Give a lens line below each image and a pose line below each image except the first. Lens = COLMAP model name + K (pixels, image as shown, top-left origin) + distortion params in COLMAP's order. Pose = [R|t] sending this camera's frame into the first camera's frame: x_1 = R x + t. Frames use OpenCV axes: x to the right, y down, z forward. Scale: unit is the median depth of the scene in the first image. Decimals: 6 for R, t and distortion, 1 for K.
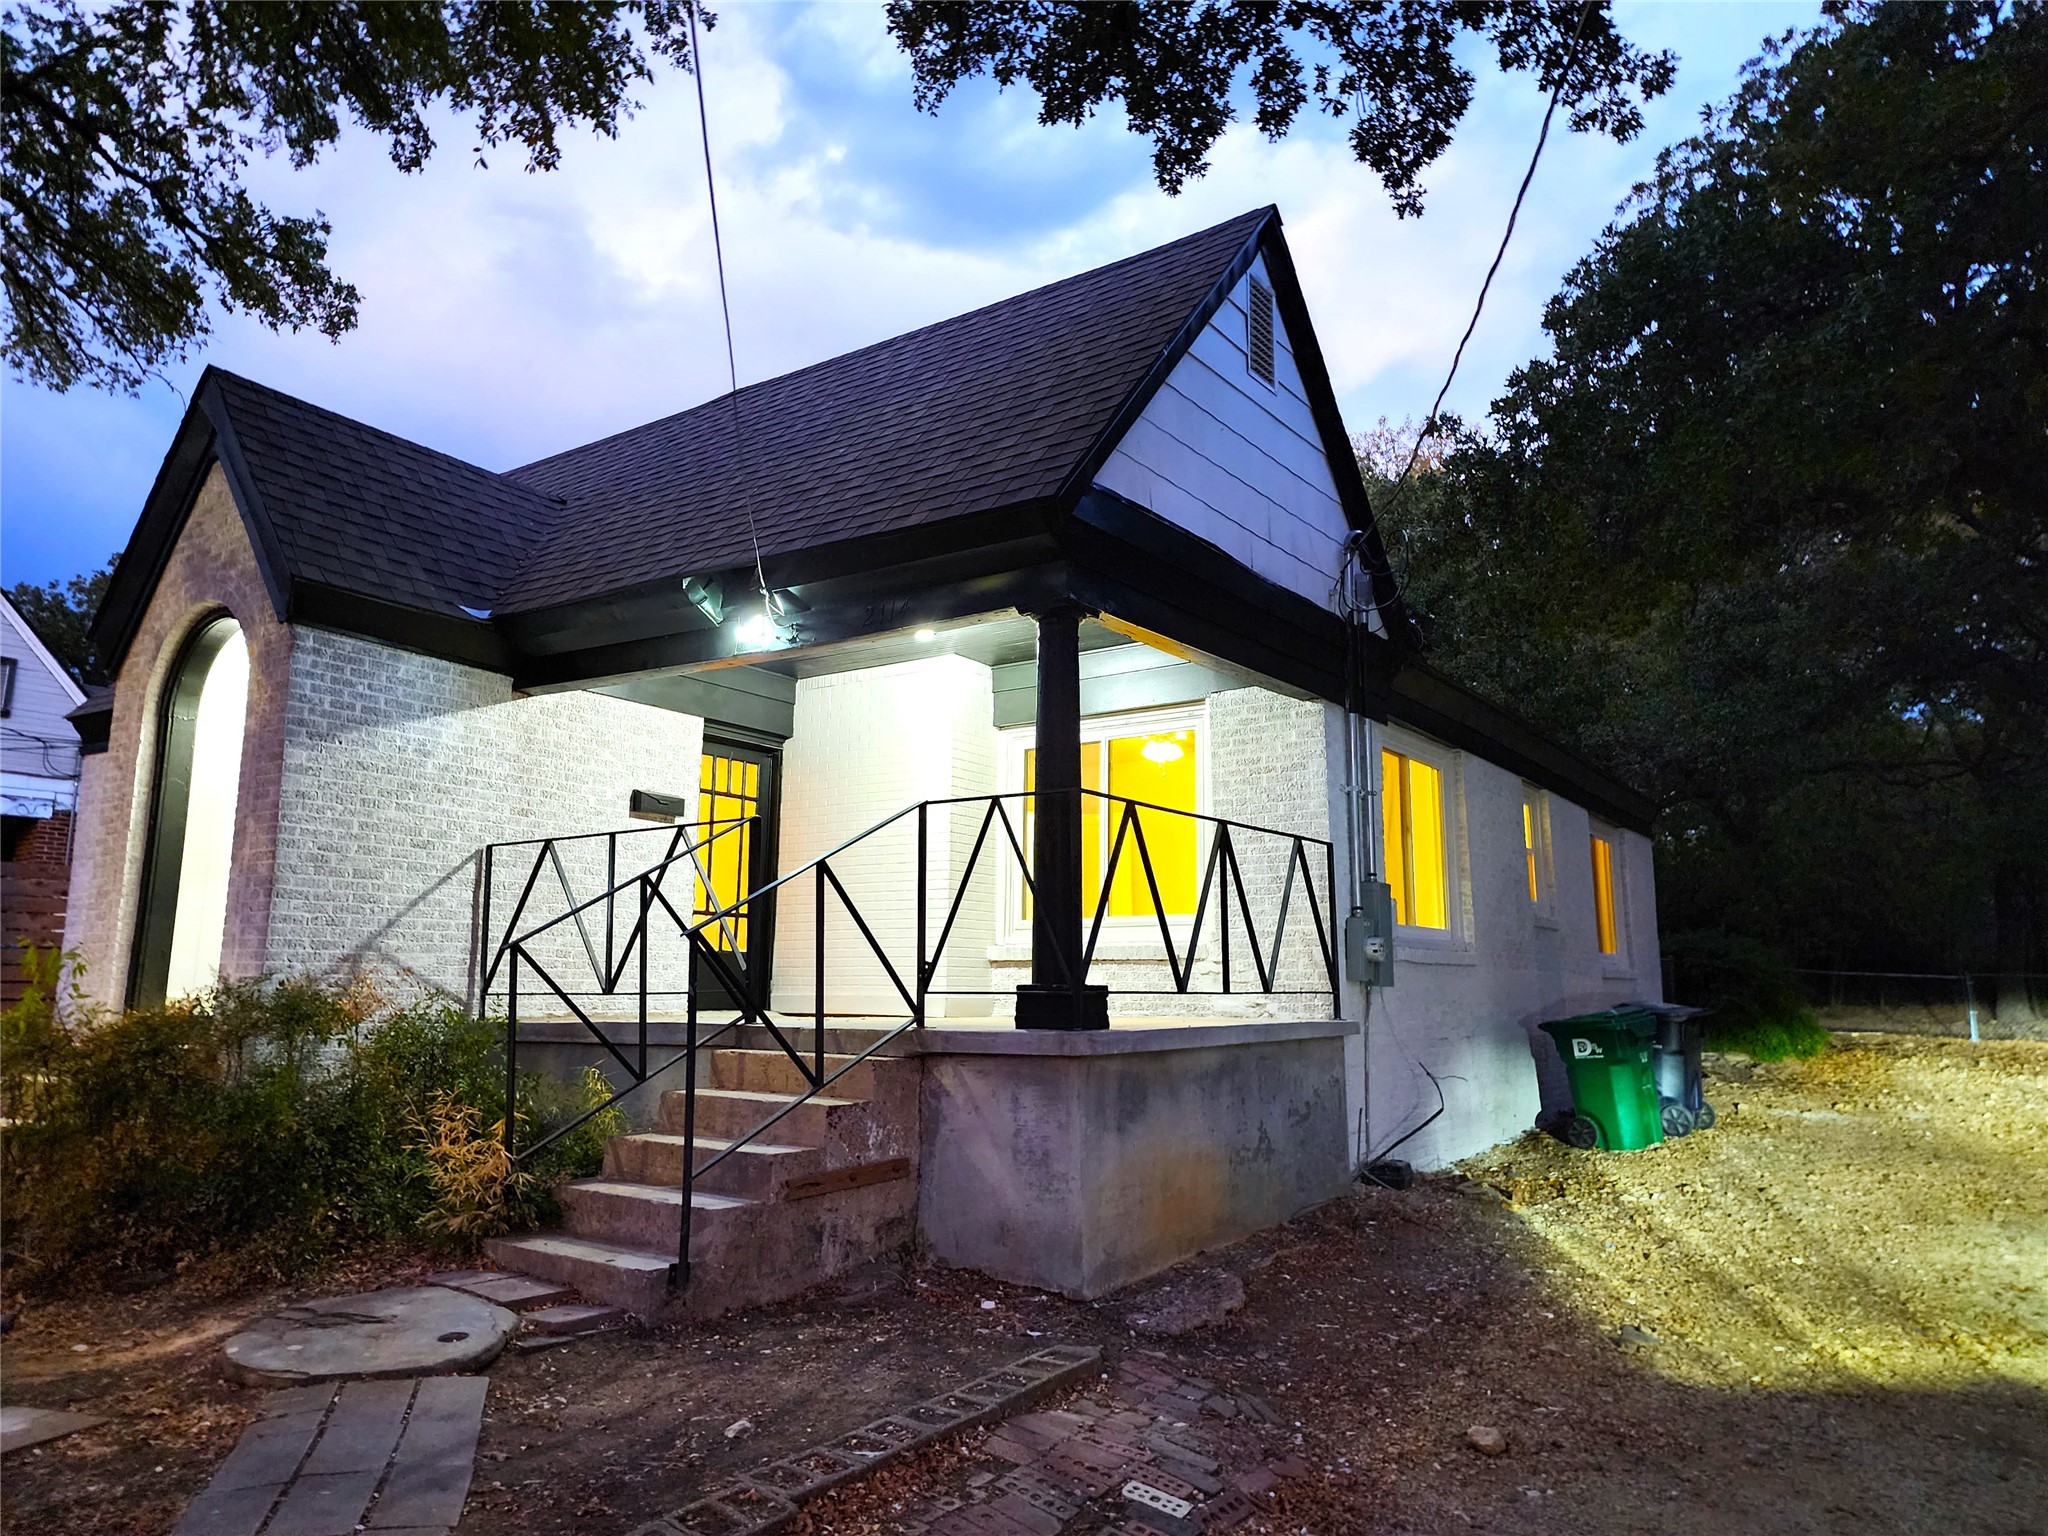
lens RADIAL K [[1364.4, 0, 1024.0], [0, 1364.4, 768.0], [0, 0, 1]] dist [0.008750, 0.001516]
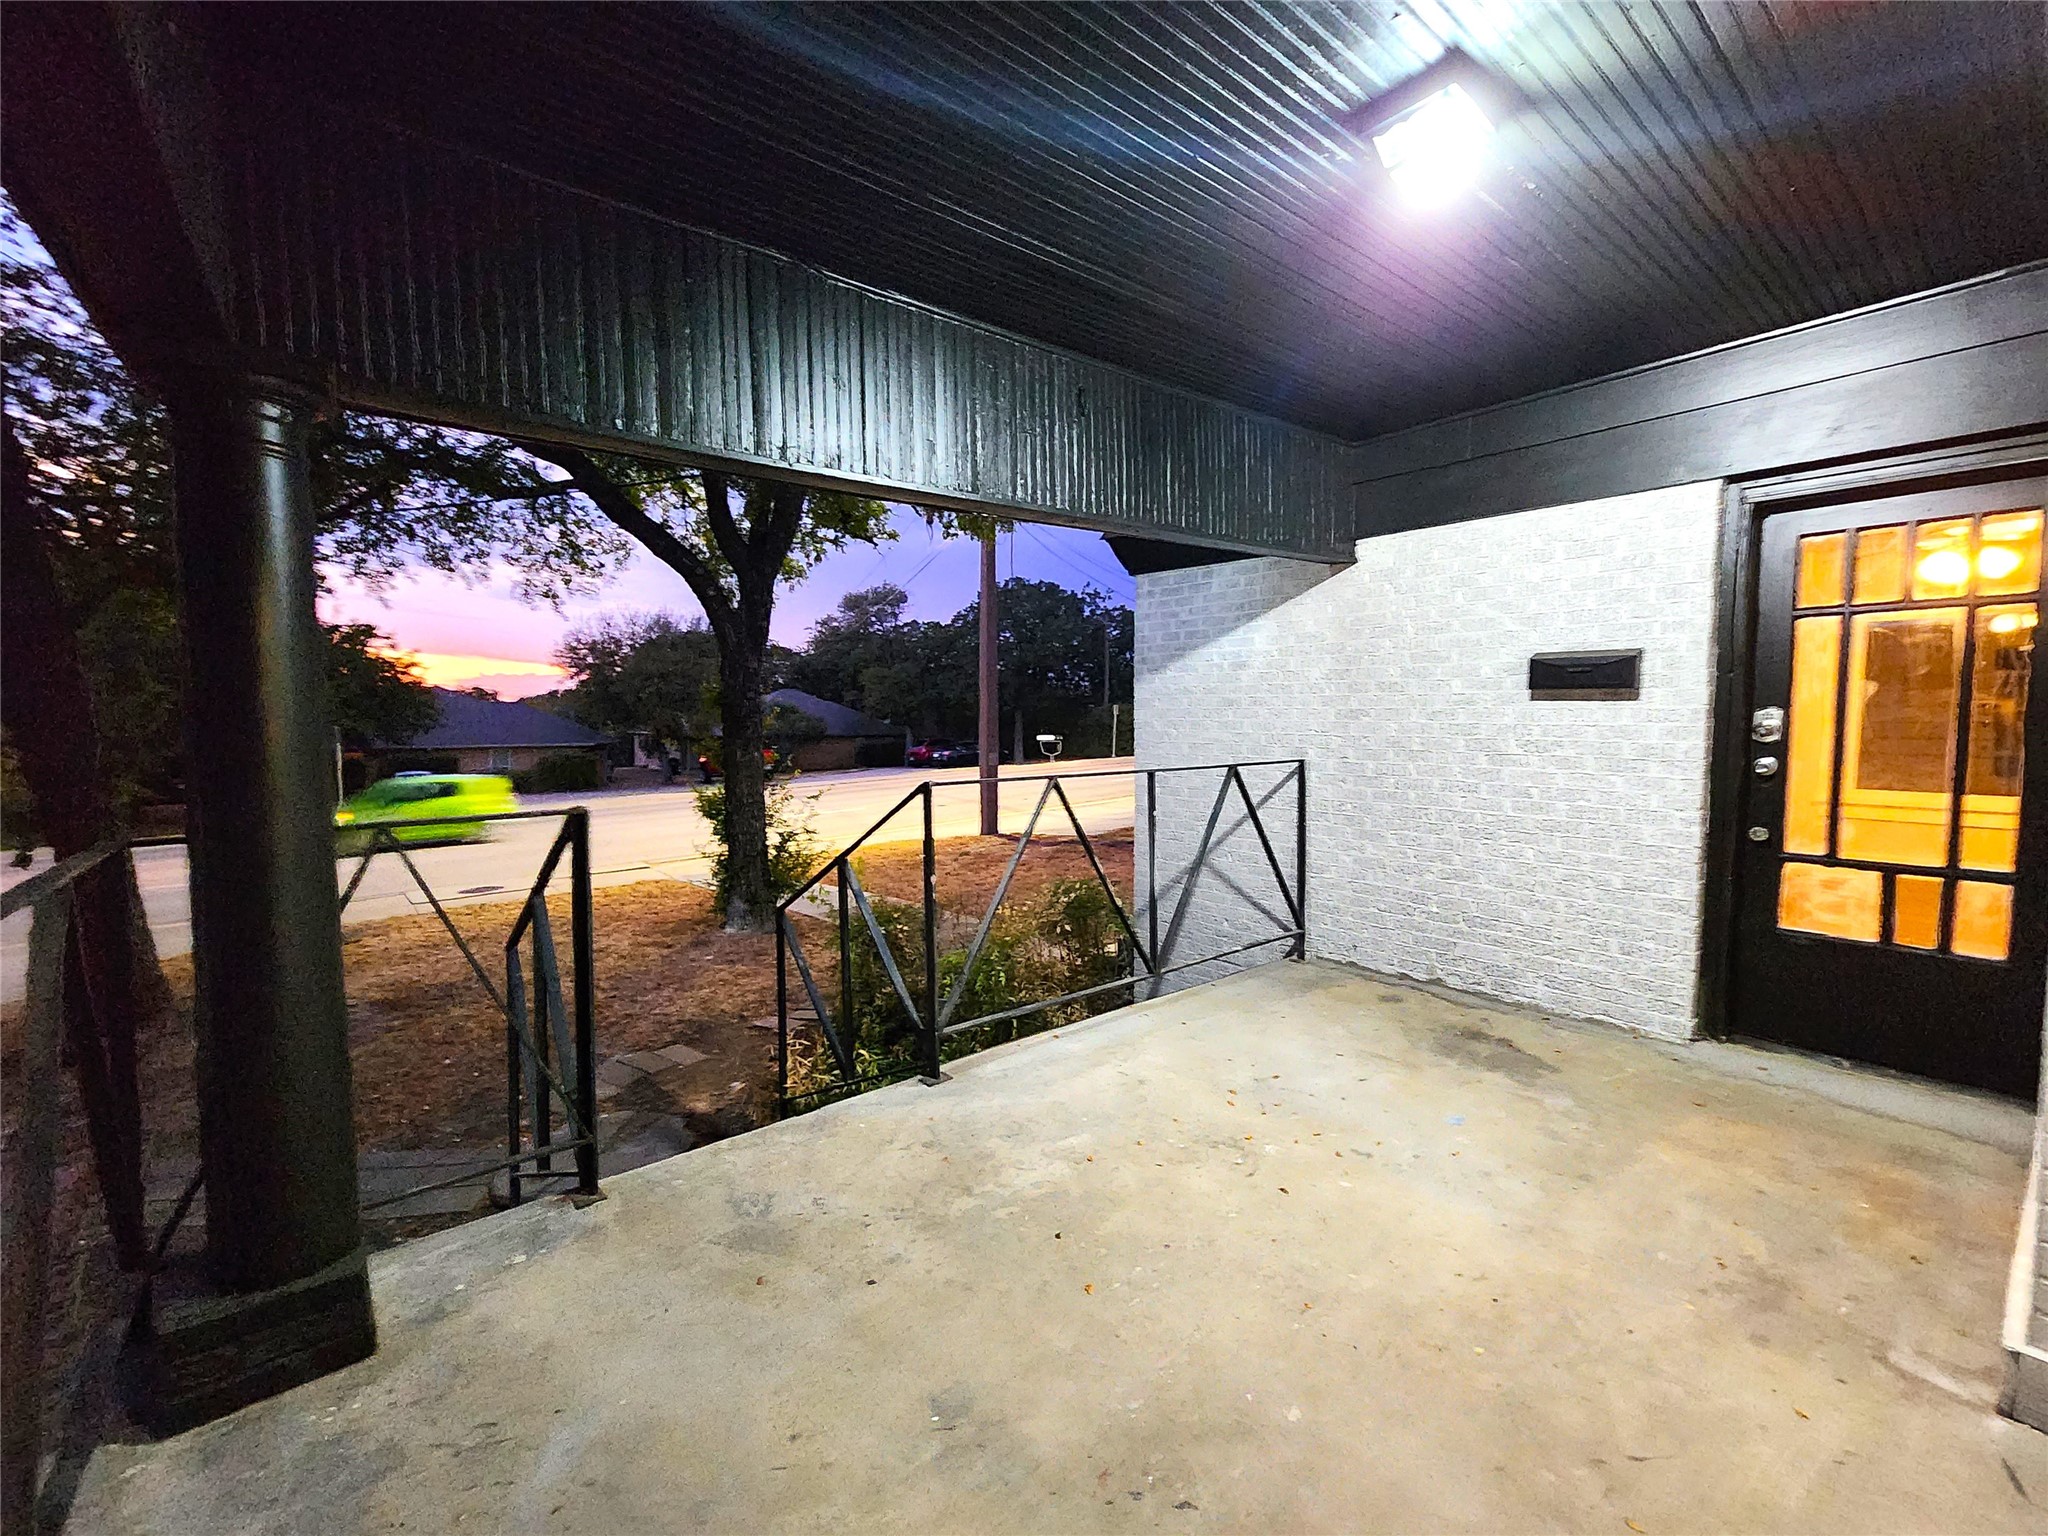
lens RADIAL K [[846.3, 0, 1031.8], [0, 846.3, 773.2], [0, 0, 1]] dist [0.000318, -0.000207]
pose [[-0.270034, 0.064951, -0.960658, 0.139233], [0.164407, 0.986180, 0.020463, 0.022281], [0.948711, -0.152413, -0.276980, 0.836630]]
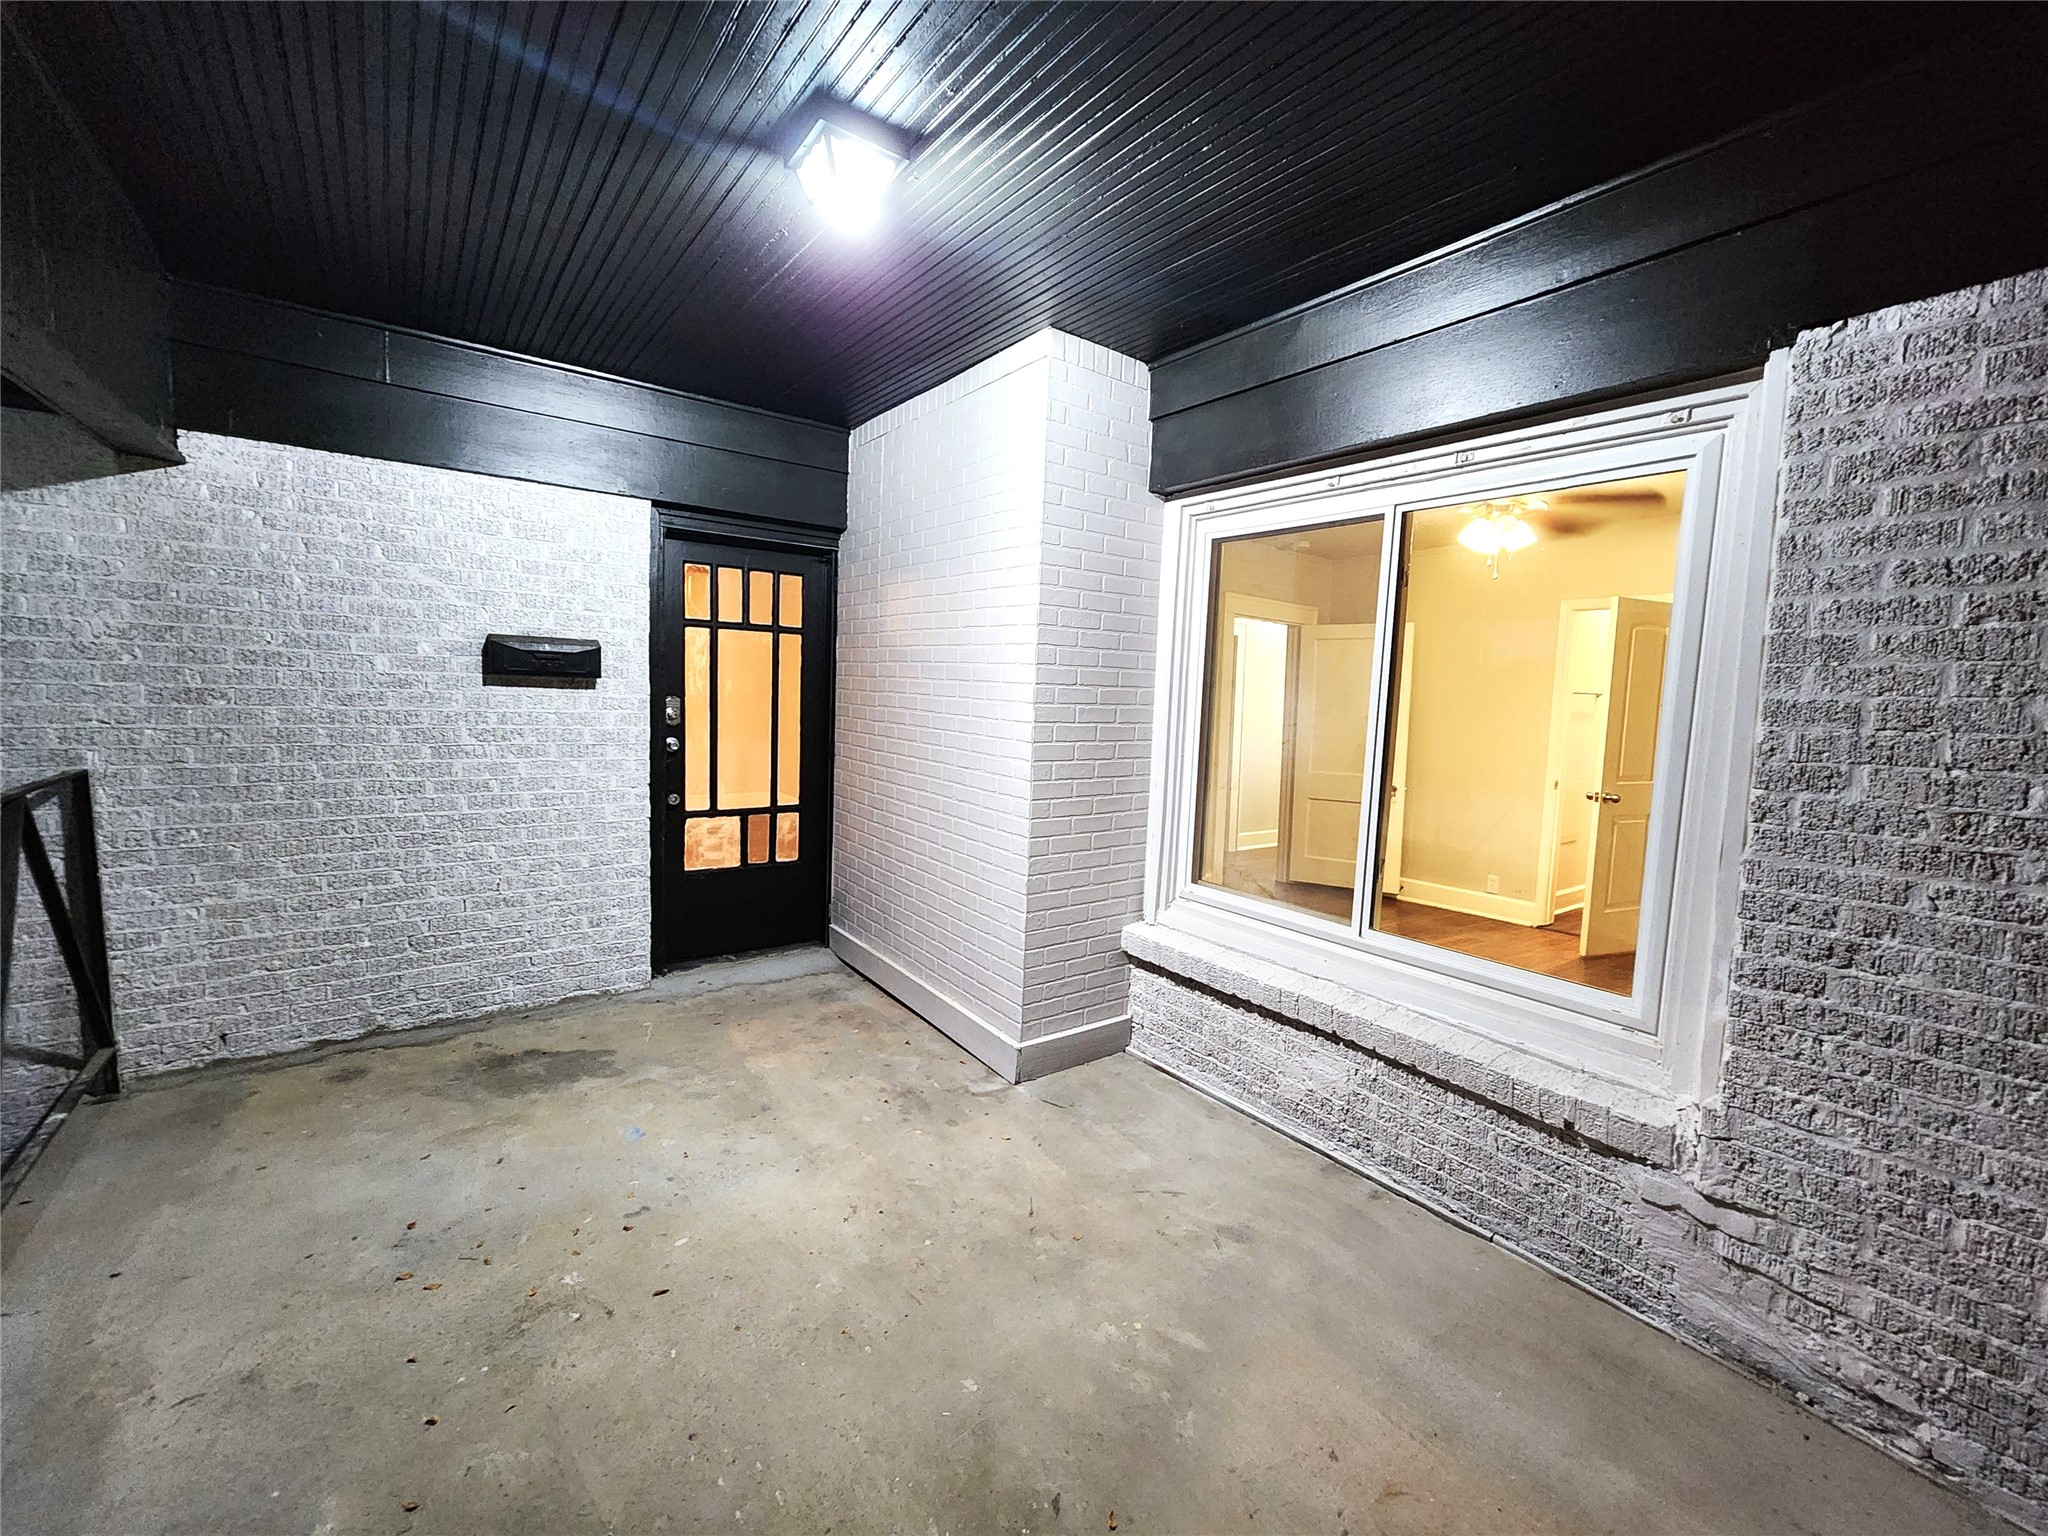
lens RADIAL K [[846.3, 0, 1031.8], [0, 846.3, 773.2], [0, 0, 1]] dist [0.000318, -0.000207]
pose [[0.951079, 0.055107, -0.303993, 0.036466], [0.025012, 0.967000, 0.253546, -0.011626], [0.307934, -0.248746, 0.918315, 0.695503]]
